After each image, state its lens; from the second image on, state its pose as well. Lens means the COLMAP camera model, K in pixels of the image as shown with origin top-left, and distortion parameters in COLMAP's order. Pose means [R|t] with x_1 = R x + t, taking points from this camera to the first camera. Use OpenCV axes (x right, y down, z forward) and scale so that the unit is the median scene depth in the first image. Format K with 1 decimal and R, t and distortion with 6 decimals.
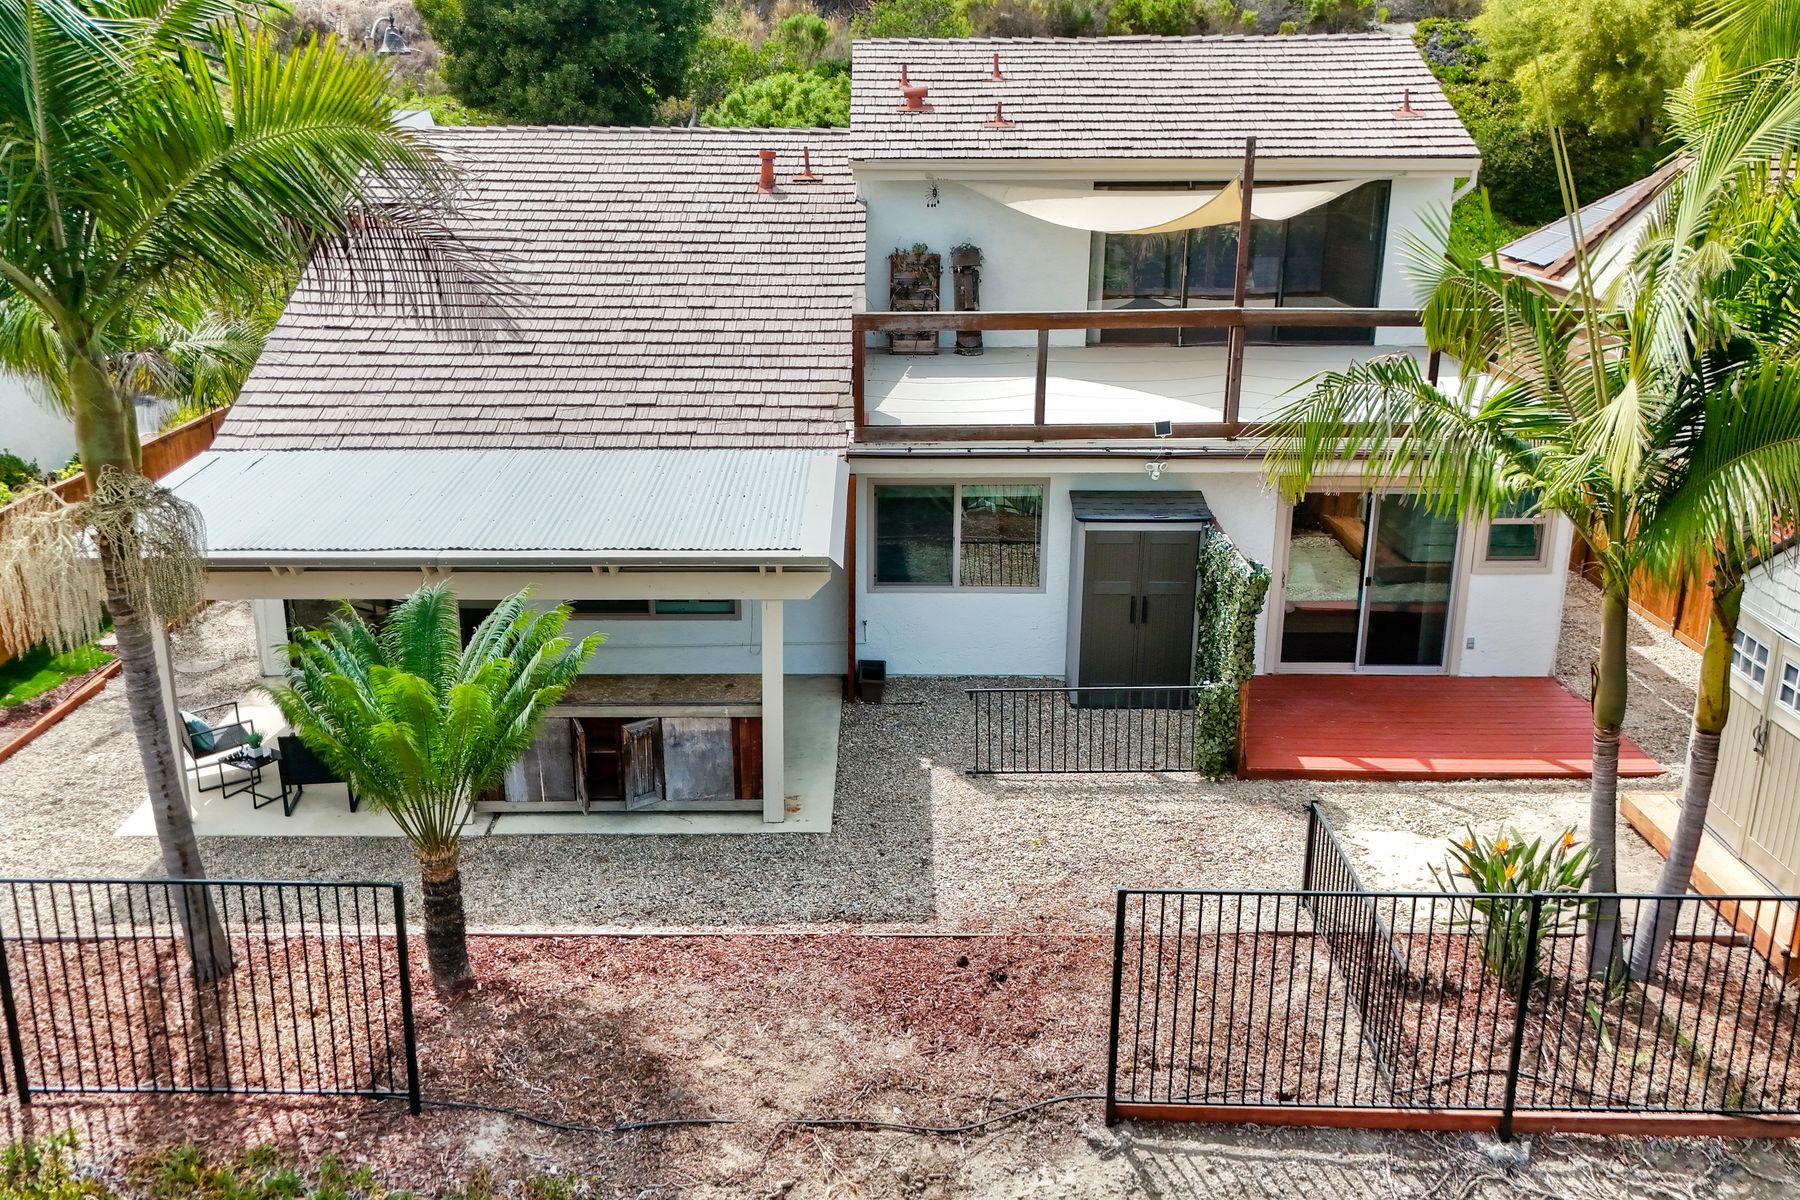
lens RADIAL K [[1583.7, 0, 900.0], [0, 1583.7, 600.0], [0, 0, 1]] dist [0.047935, -0.023355]
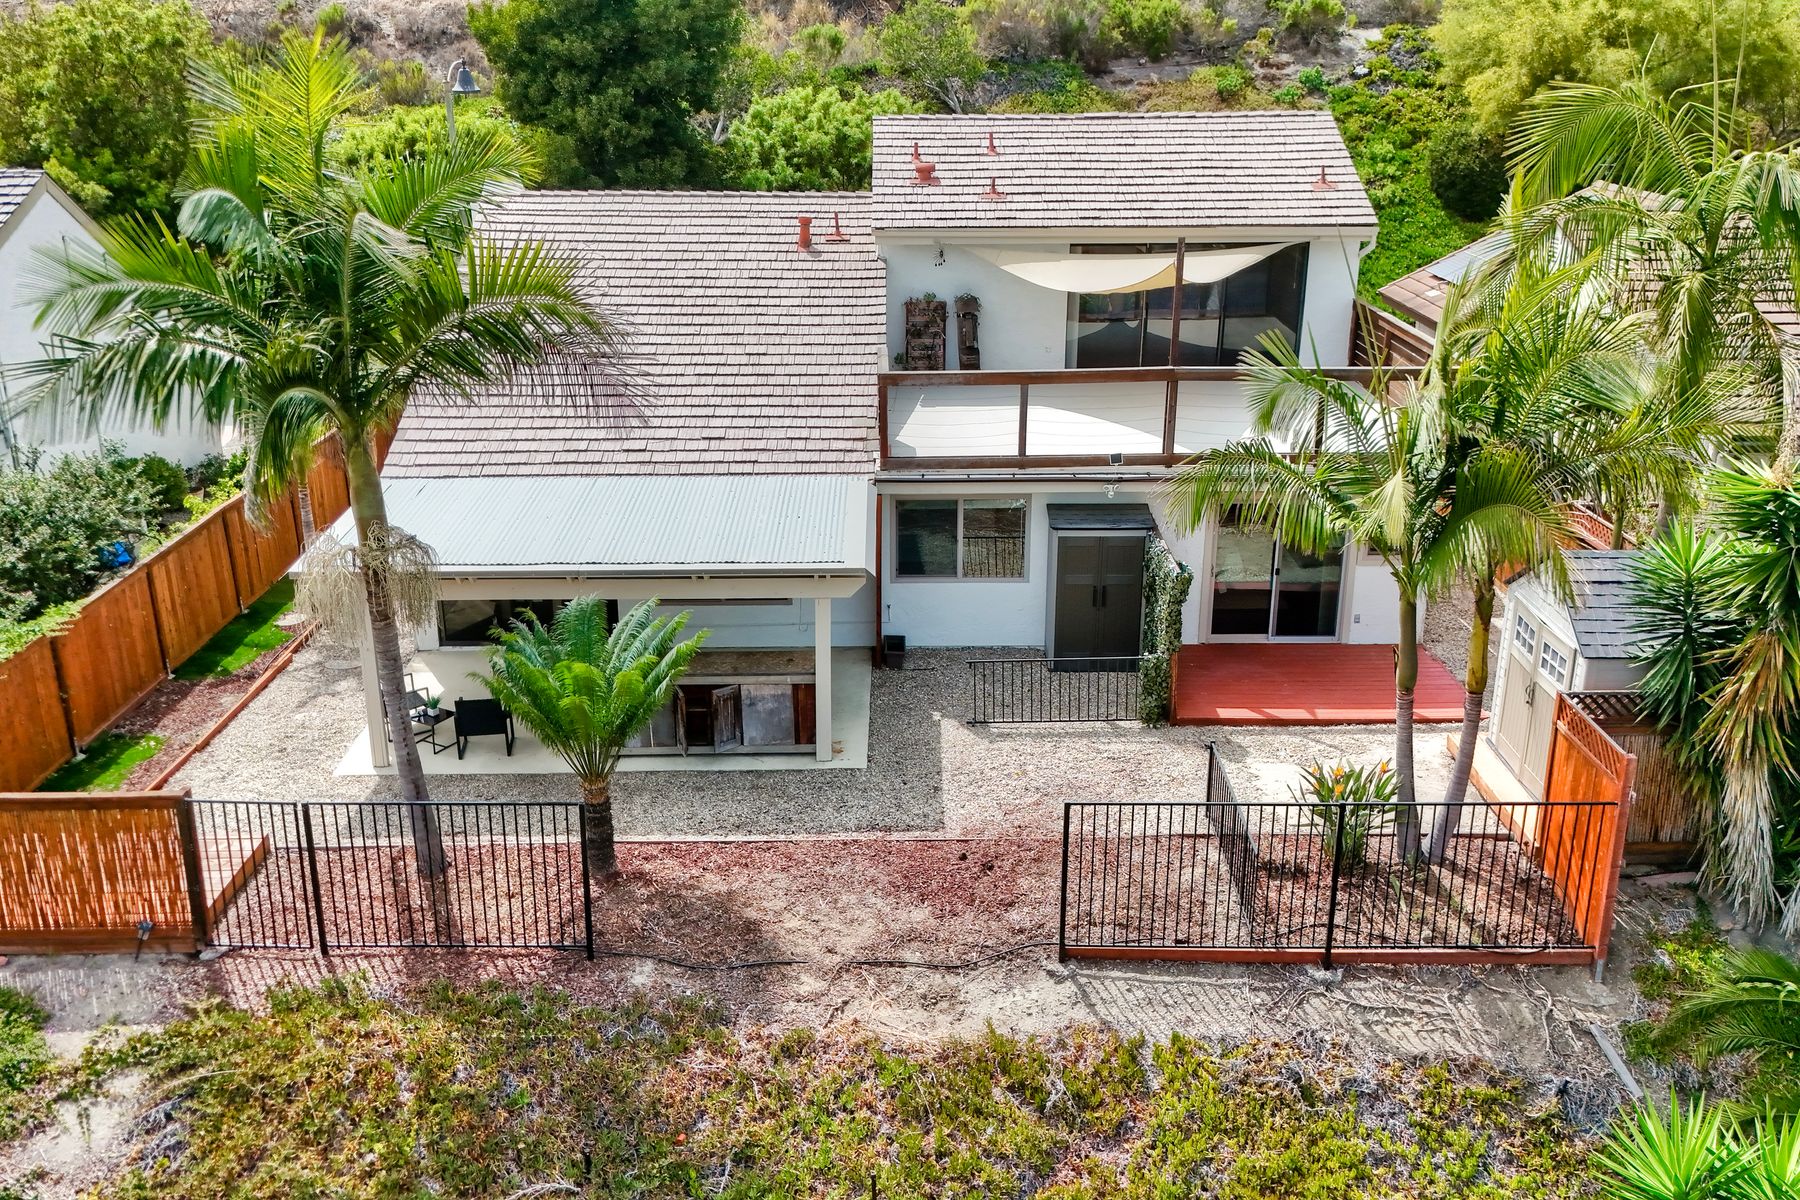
lens RADIAL K [[1665.2, 0, 951.3], [0, 1665.2, 578.9], [0, 0, 1]] dist [0.058796, -0.006473]
pose [[0.999675, -0.006006, 0.024794, -0.004955], [0.005282, 0.999560, 0.029183, -0.048741], [-0.024959, -0.029042, 0.999267, -0.365113]]
